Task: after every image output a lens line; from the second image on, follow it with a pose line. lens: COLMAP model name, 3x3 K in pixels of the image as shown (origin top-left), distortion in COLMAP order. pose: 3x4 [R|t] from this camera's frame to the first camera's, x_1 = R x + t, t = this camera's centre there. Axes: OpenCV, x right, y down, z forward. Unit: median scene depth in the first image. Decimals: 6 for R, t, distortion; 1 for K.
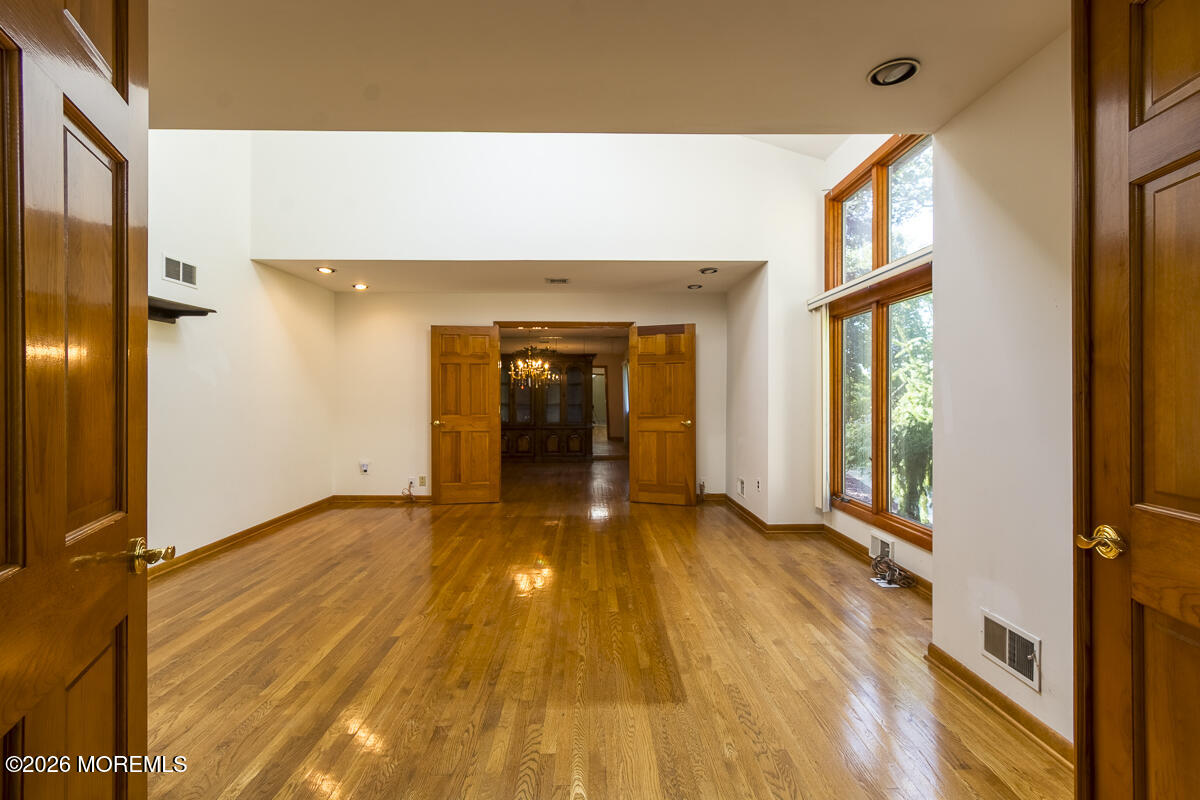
lens RADIAL K [[522.8, 0, 602.5], [0, 522.8, 395.3], [0, 0, 1]] dist [0.000787, 0.000129]
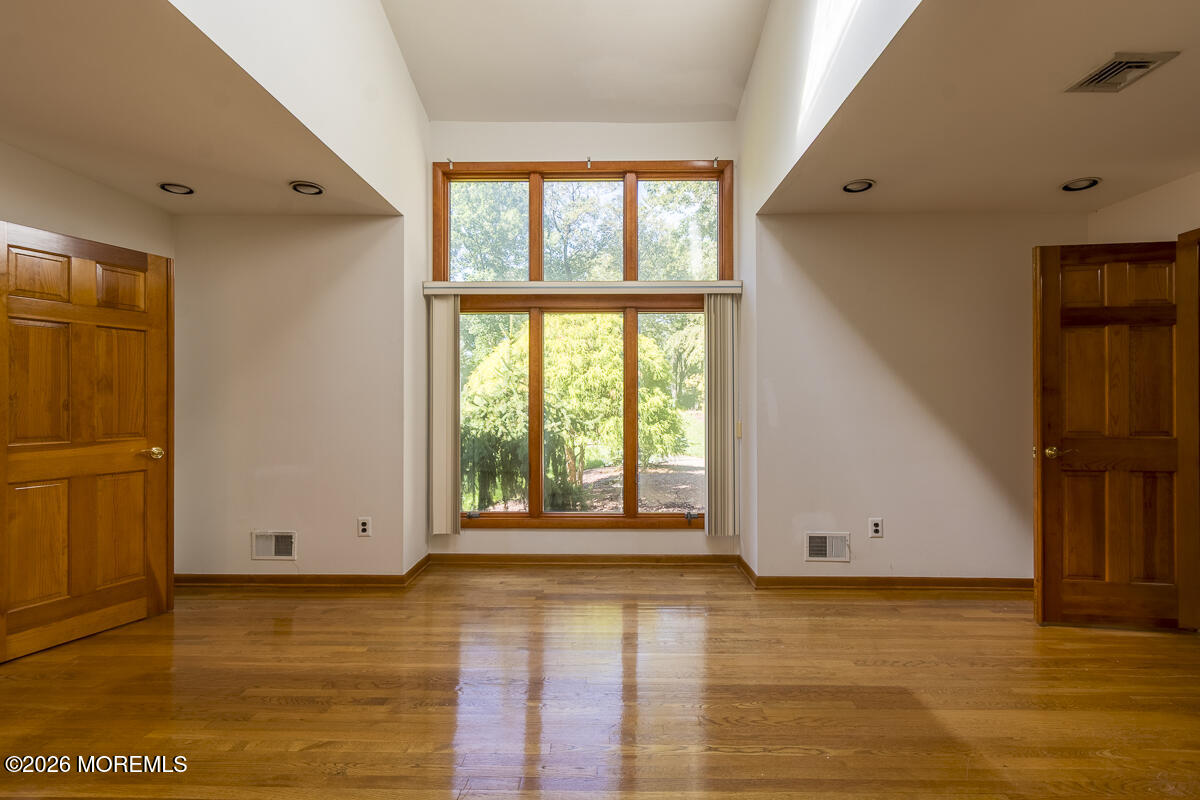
lens RADIAL K [[557.5, 0, 597.9], [0, 557.5, 389.8], [0, 0, 1]] dist [0.000662, 0.000189]
pose [[0.052599, 0.009812, 0.998568, -0.403607], [-0.001800, 0.999951, -0.009730, -0.001888], [-0.998614, -0.001285, 0.052614, 0.626992]]
